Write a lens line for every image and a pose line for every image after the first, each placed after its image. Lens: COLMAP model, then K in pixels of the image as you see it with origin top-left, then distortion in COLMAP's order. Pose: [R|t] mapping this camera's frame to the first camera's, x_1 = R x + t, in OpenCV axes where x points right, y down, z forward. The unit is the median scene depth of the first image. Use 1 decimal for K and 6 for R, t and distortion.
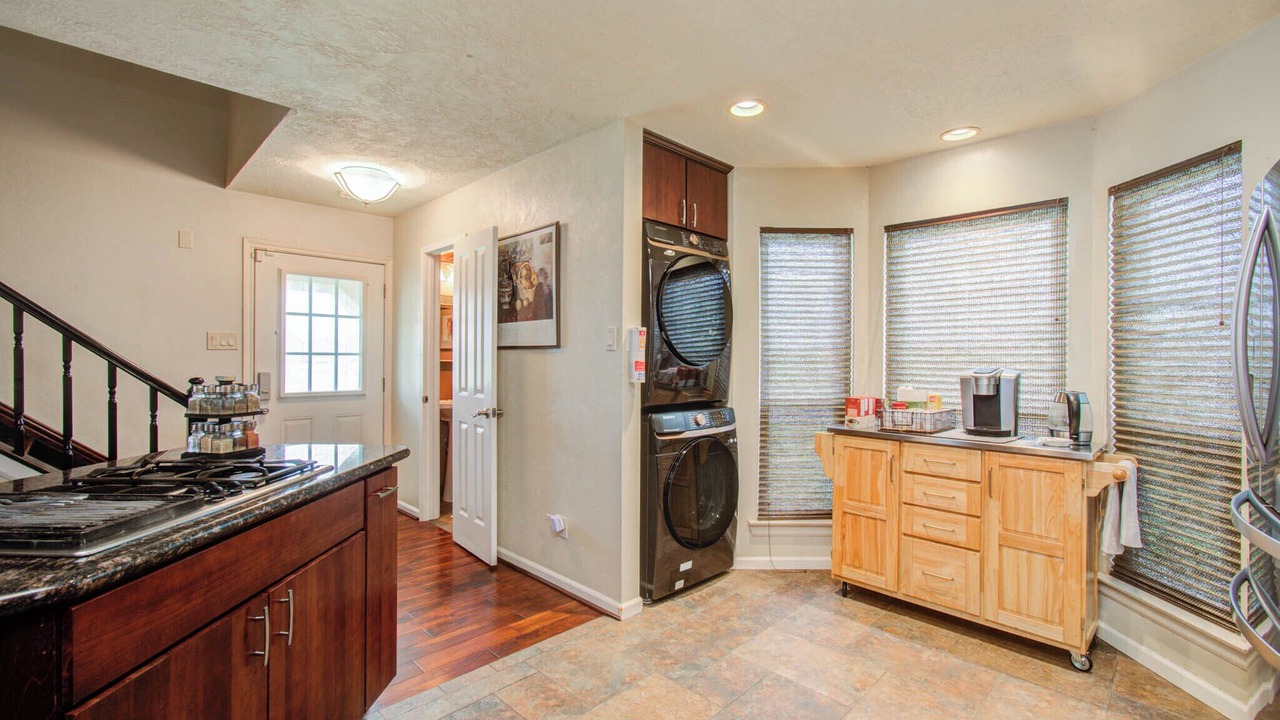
lens RADIAL K [[542.0, 0, 636.7], [0, 542.0, 357.6], [0, 0, 1]] dist [-0.032056, 0.017660]
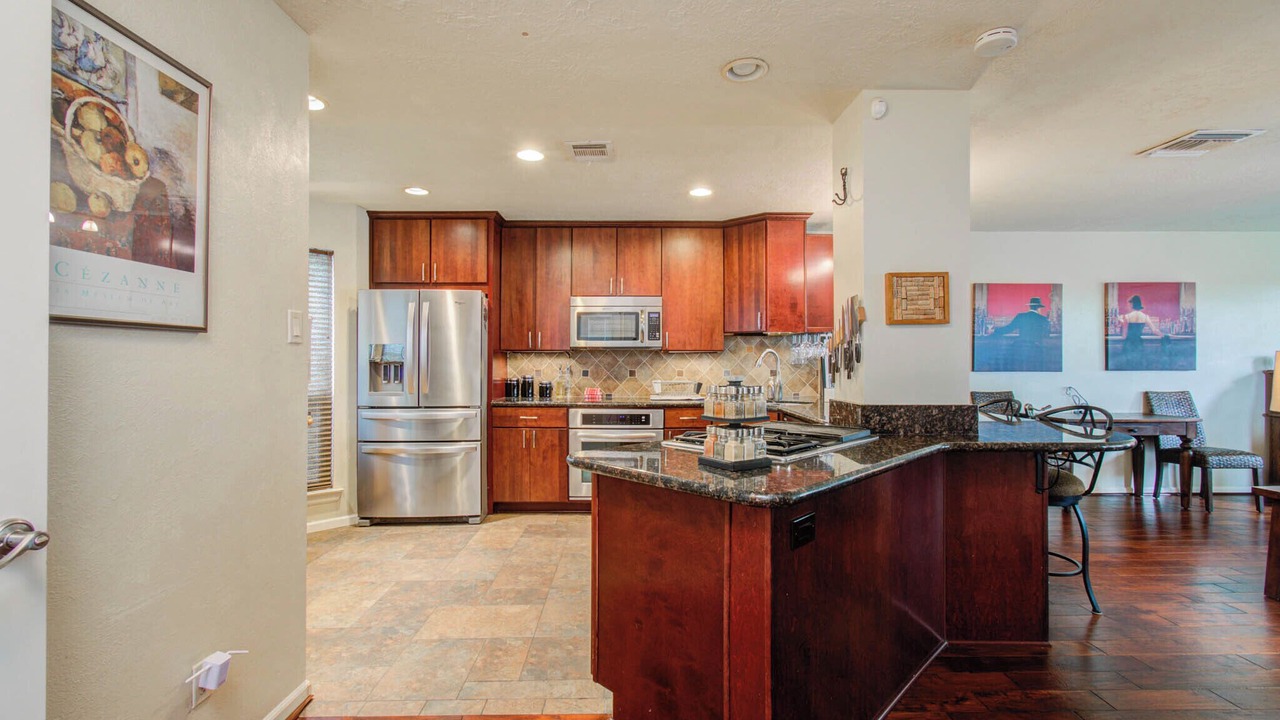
lens RADIAL K [[542.0, 0, 636.7], [0, 542.0, 357.6], [0, 0, 1]] dist [-0.032056, 0.017660]
pose [[-0.703029, -0.006724, 0.711129, -0.938736], [-0.011446, 0.999933, -0.001861, 0.001622], [-0.711069, -0.009448, -0.703059, 1.272756]]
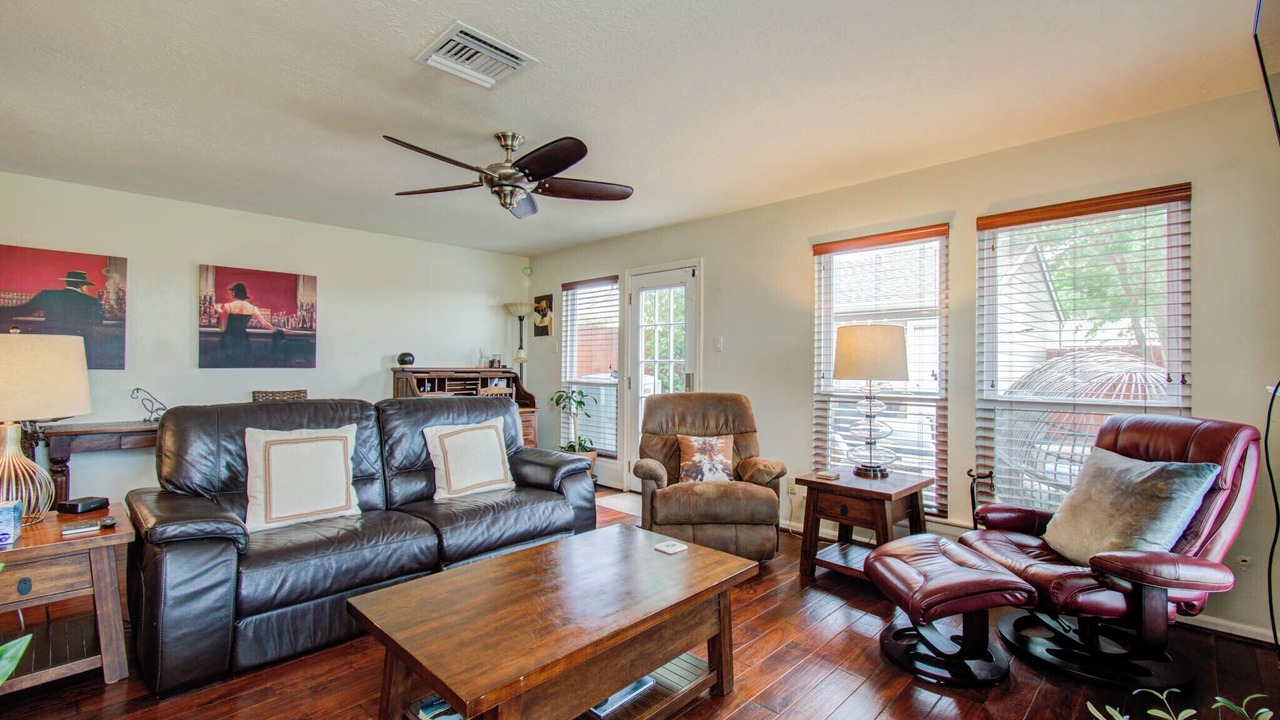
lens RADIAL K [[560.5, 0, 635.8], [0, 560.5, 362.1], [0, 0, 1]] dist [-0.003084, 0.000183]
pose [[-0.999768, -0.020293, -0.007278, -2.349132], [-0.020236, 0.999764, -0.007920, -0.007473], [0.007437, -0.007771, -0.999942, 0.251098]]
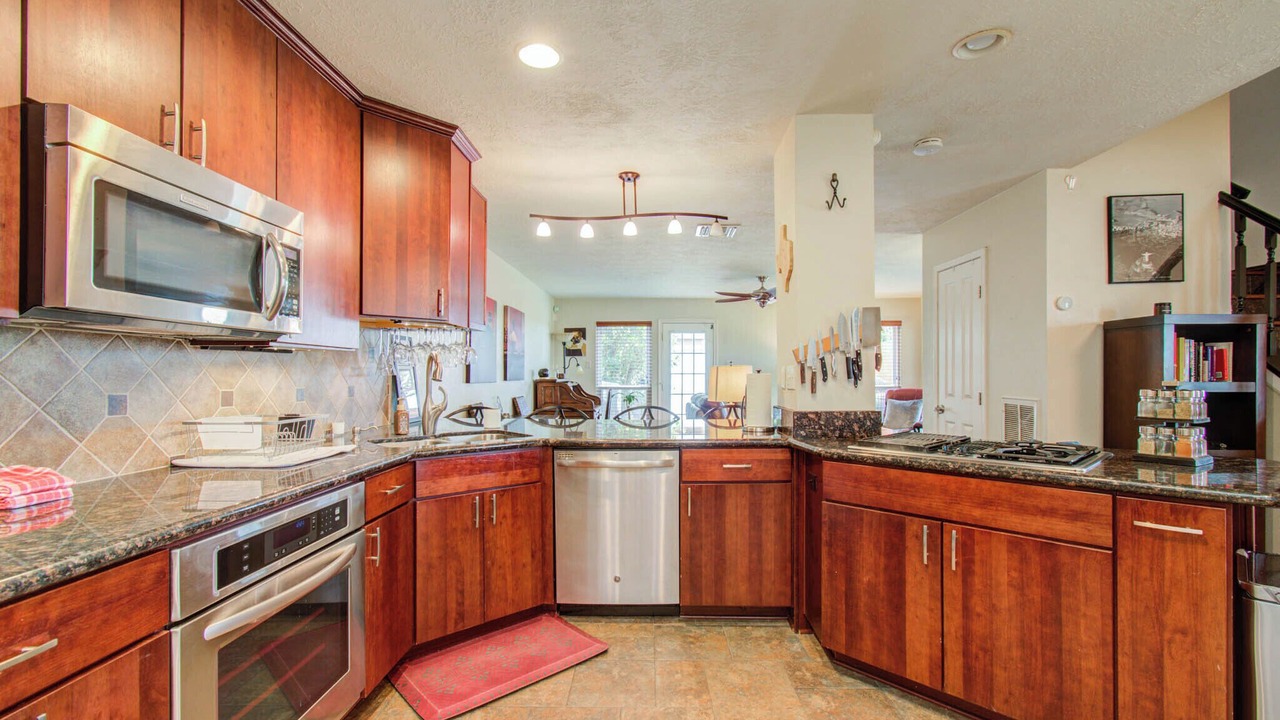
lens RADIAL K [[556.1, 0, 652.9], [0, 556.1, 373.7], [0, 0, 1]] dist [-0.000710, 0.000088]
pose [[-0.738184, -0.013699, -0.674460, 0.486069], [-0.006986, 0.999895, -0.012663, 0.022252], [0.674563, -0.004636, -0.738203, 0.804474]]
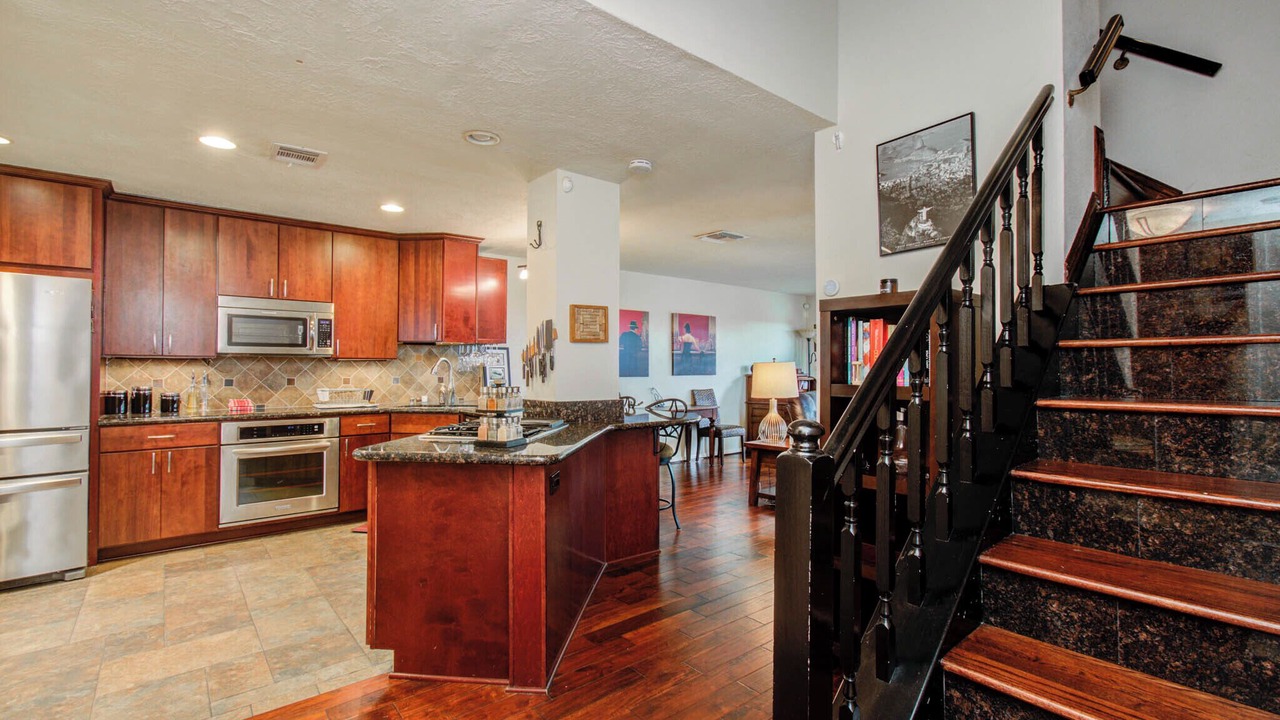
lens RADIAL K [[560.5, 0, 635.8], [0, 560.5, 362.1], [0, 0, 1]] dist [-0.003084, 0.000183]
pose [[-0.993626, -0.011910, 0.112100, -0.883970], [-0.013486, 0.999820, -0.013316, -0.002233], [-0.111921, -0.014743, -0.993608, 1.643875]]
